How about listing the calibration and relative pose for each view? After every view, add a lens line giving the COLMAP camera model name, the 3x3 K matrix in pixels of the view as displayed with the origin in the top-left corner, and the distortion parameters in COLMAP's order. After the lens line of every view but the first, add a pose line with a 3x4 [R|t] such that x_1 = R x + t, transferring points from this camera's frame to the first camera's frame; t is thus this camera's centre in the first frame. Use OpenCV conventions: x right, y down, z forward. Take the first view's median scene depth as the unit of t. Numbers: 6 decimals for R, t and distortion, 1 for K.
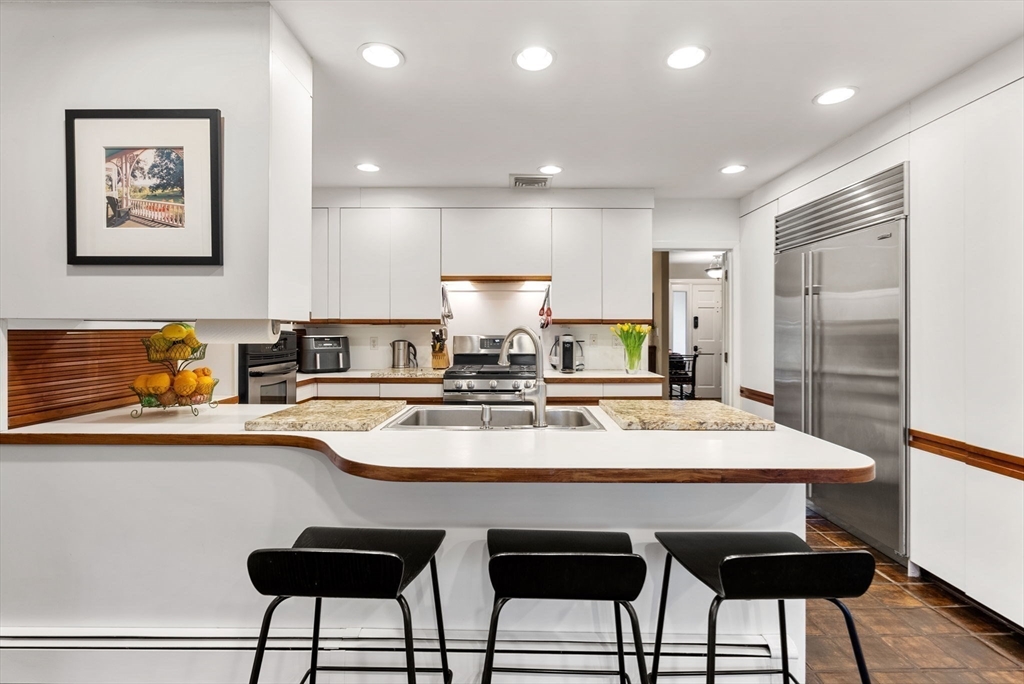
lens RADIAL K [[479.0, 0, 513.8], [0, 479.0, 329.7], [0, 0, 1]] dist [-0.004058, 0.002833]
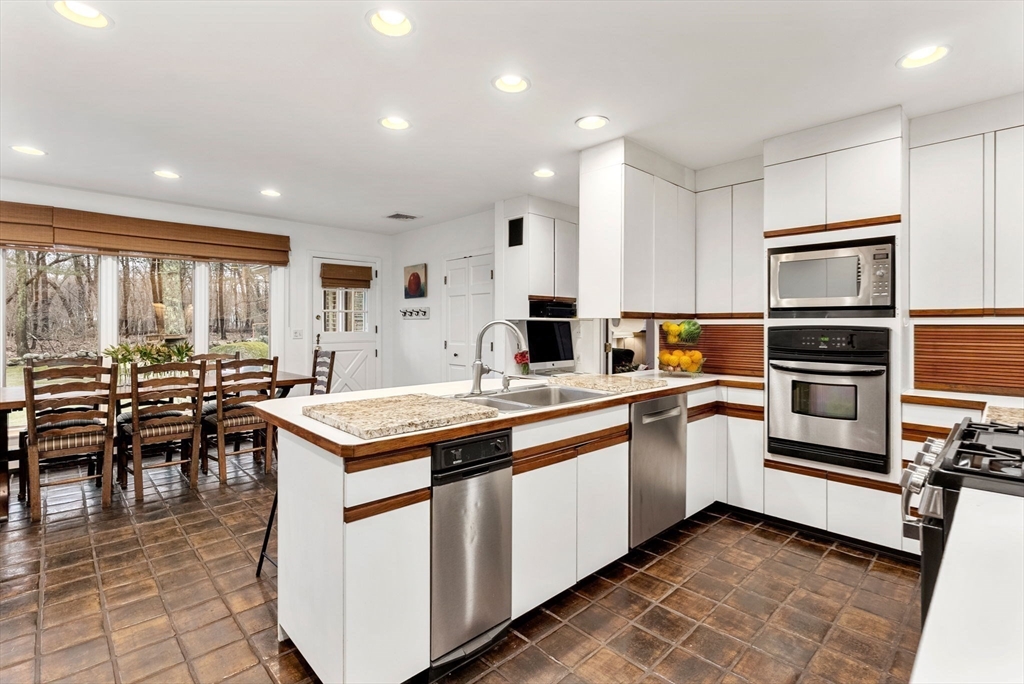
lens RADIAL K [[479.0, 0, 512.9], [0, 479.0, 324.7], [0, 0, 1]] dist [-0.004058, 0.002833]
pose [[-0.722612, -0.005379, -0.691233, 0.466114], [-0.006017, 0.999981, -0.001492, 0.003686], [0.691228, 0.003081, -0.722630, 1.036118]]
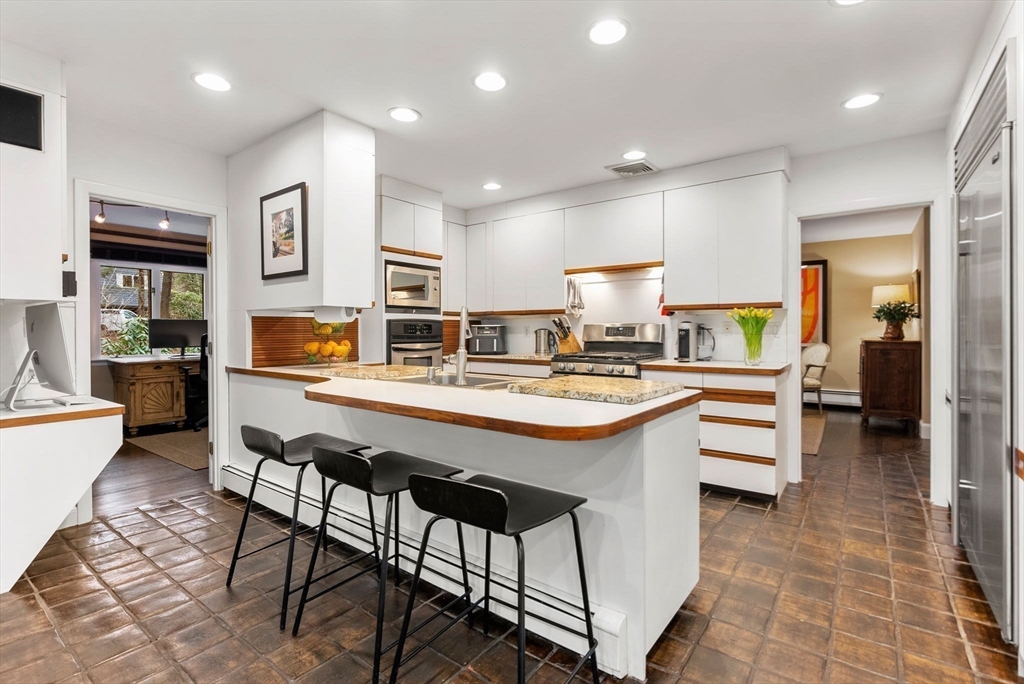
lens RADIAL K [[479.0, 0, 510.7], [0, 479.0, 332.0], [0, 0, 1]] dist [-0.004058, 0.002833]
pose [[0.798342, -0.000819, -0.602203, 0.453867], [0.003303, 0.999990, 0.003020, 0.029876], [0.602195, -0.004400, 0.798337, 0.043629]]
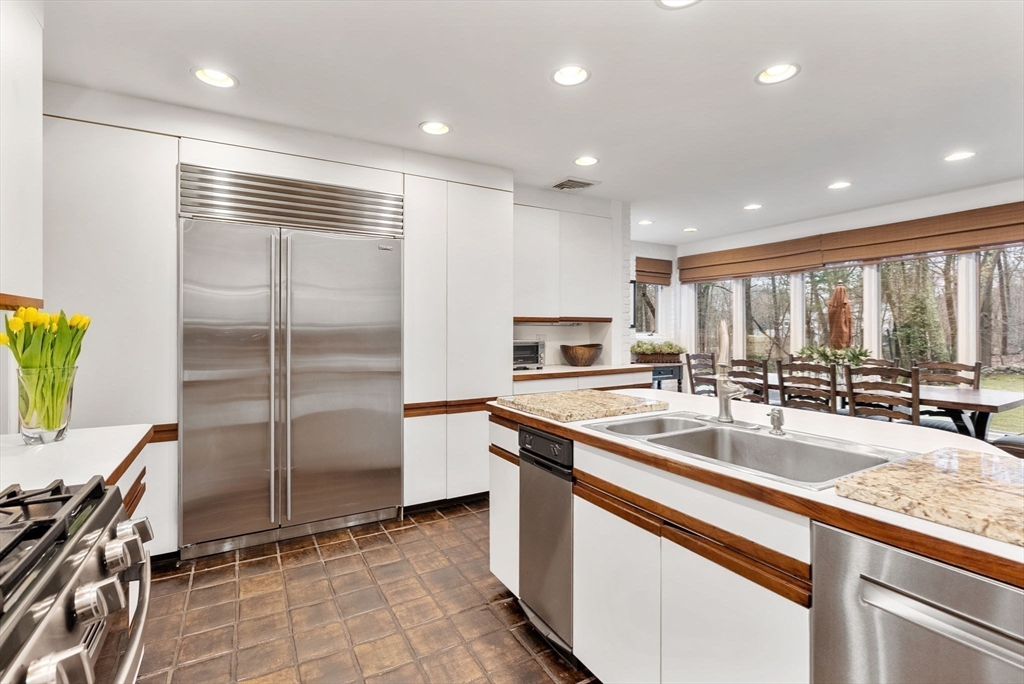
lens RADIAL K [[479.0, 0, 516.2], [0, 479.0, 326.8], [0, 0, 1]] dist [-0.004058, 0.002833]
pose [[-0.504076, 0.002846, 0.863655, -0.291084], [0.001208, 0.999996, -0.002591, 0.004338], [-0.863658, -0.000263, -0.504077, 0.943642]]
